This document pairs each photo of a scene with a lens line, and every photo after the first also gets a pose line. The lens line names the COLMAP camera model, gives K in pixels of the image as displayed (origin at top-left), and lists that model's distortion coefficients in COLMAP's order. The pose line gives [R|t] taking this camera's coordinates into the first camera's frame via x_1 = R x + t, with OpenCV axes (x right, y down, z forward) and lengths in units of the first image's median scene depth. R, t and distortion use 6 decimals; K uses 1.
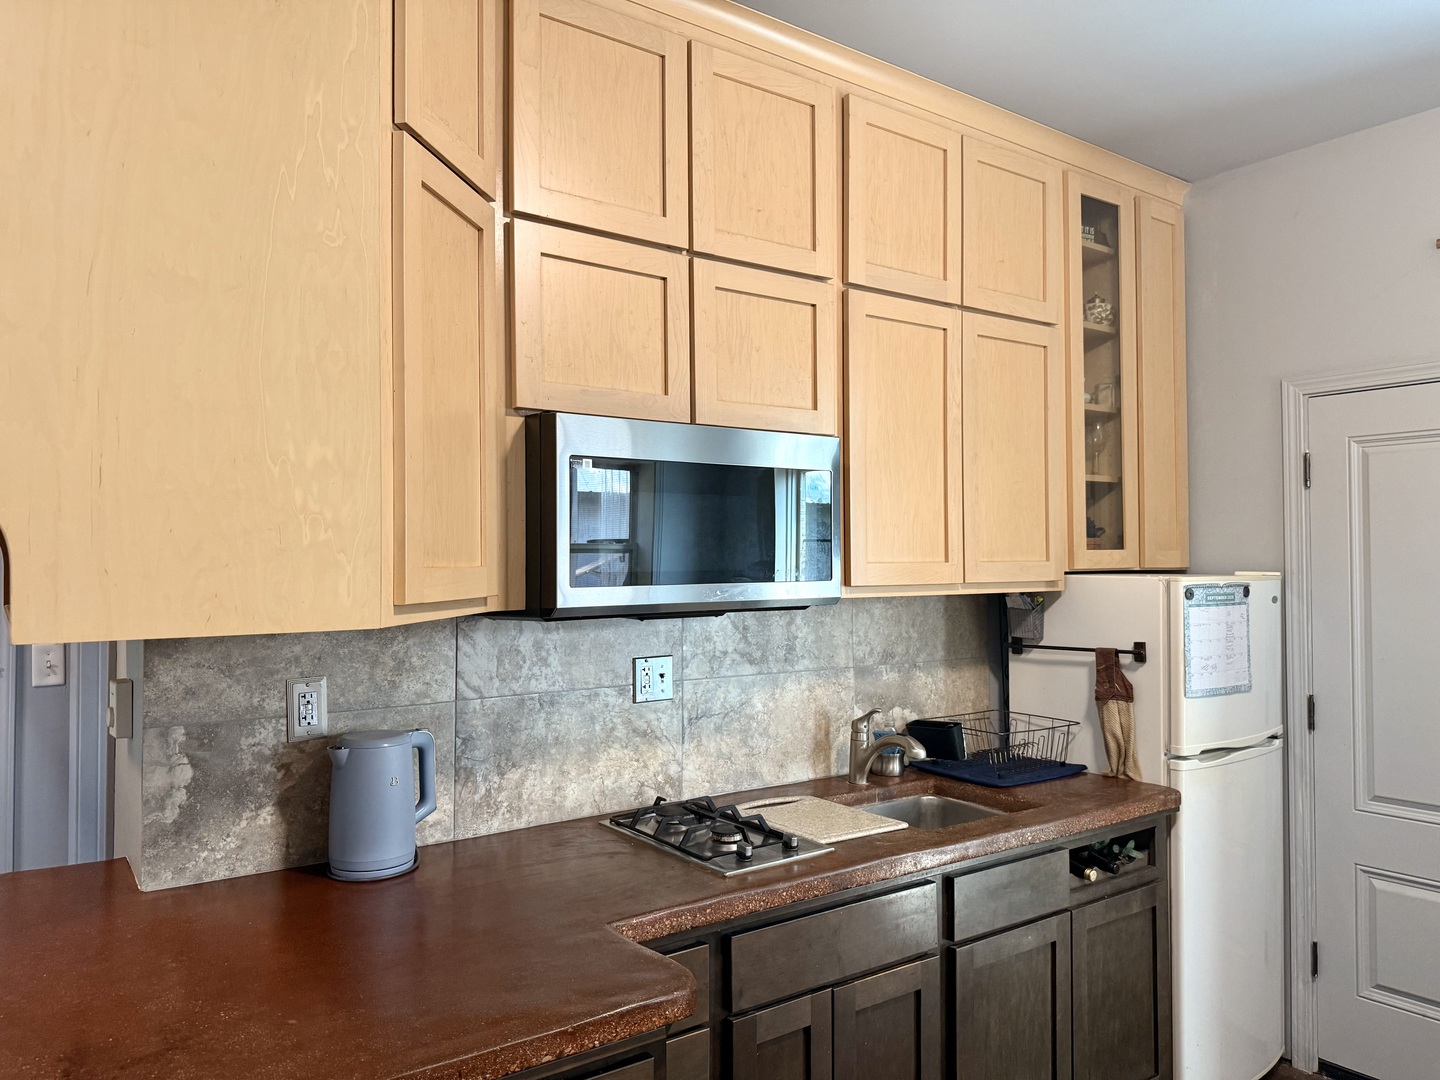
lens RADIAL K [[1022.8, 0, 720.0], [0, 1022.8, 540.0], [0, 0, 1]] dist [0.004083, -0.002526]
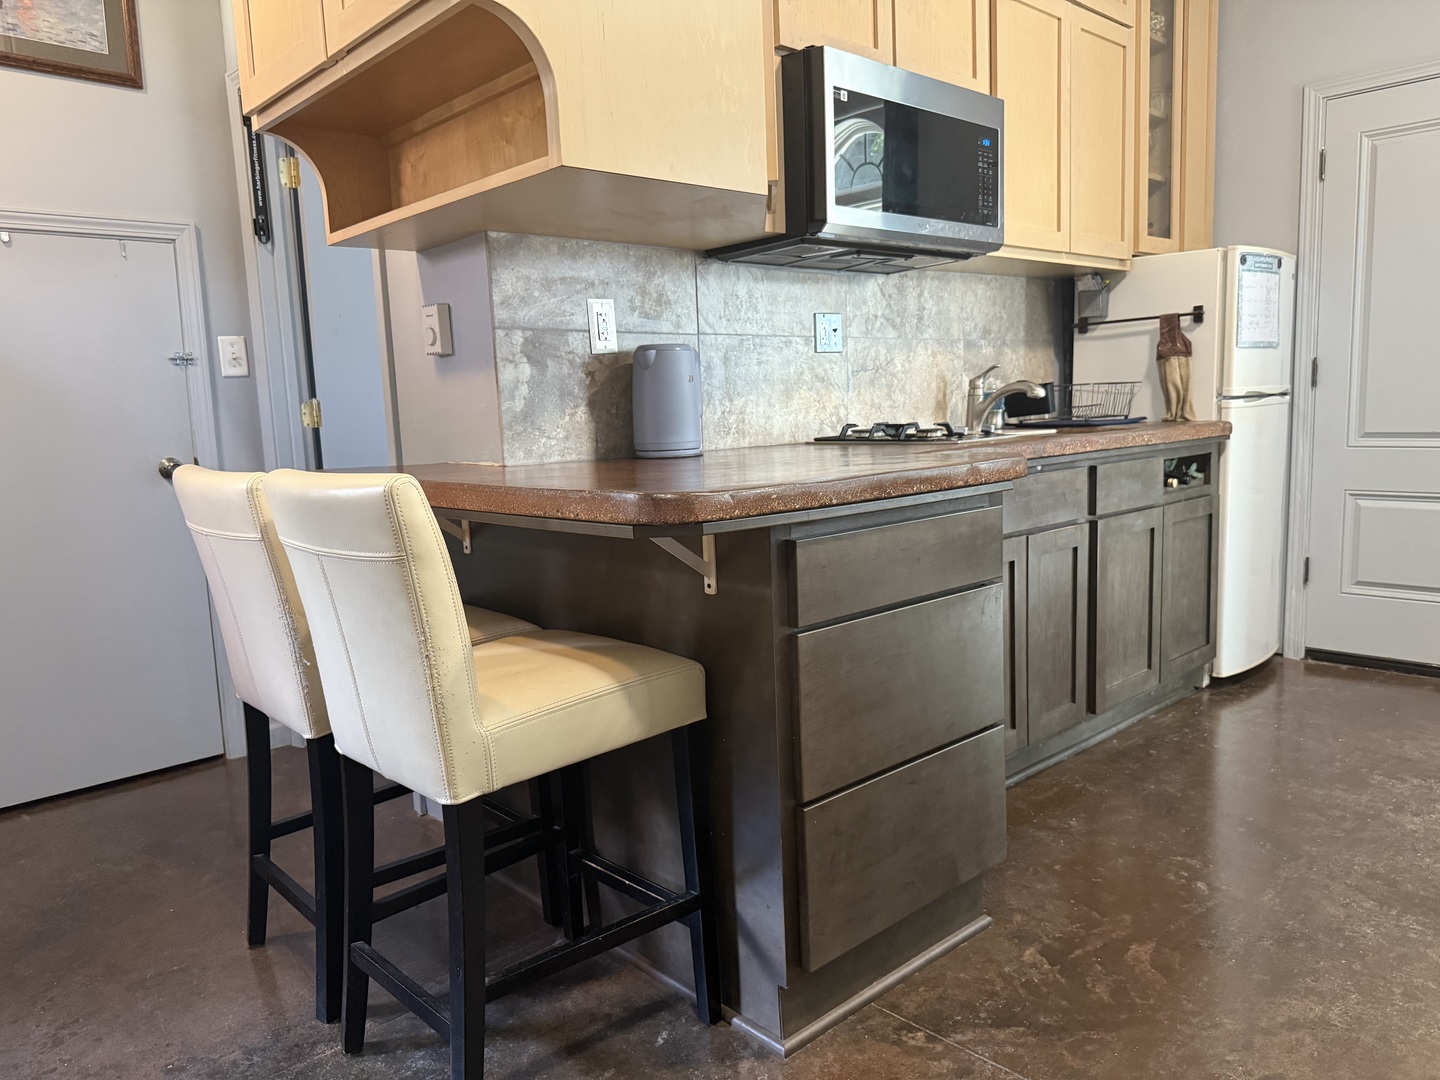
lens RADIAL K [[1018.7, 0, 720.0], [0, 1018.7, 540.0], [0, 0, 1]] dist [-0.004221, 0.055206]
pose [[0.990813, -0.053982, 0.123999, -0.317228], [0.035185, 0.988202, 0.149062, 0.176376], [-0.130583, -0.143330, 0.981022, -0.147336]]
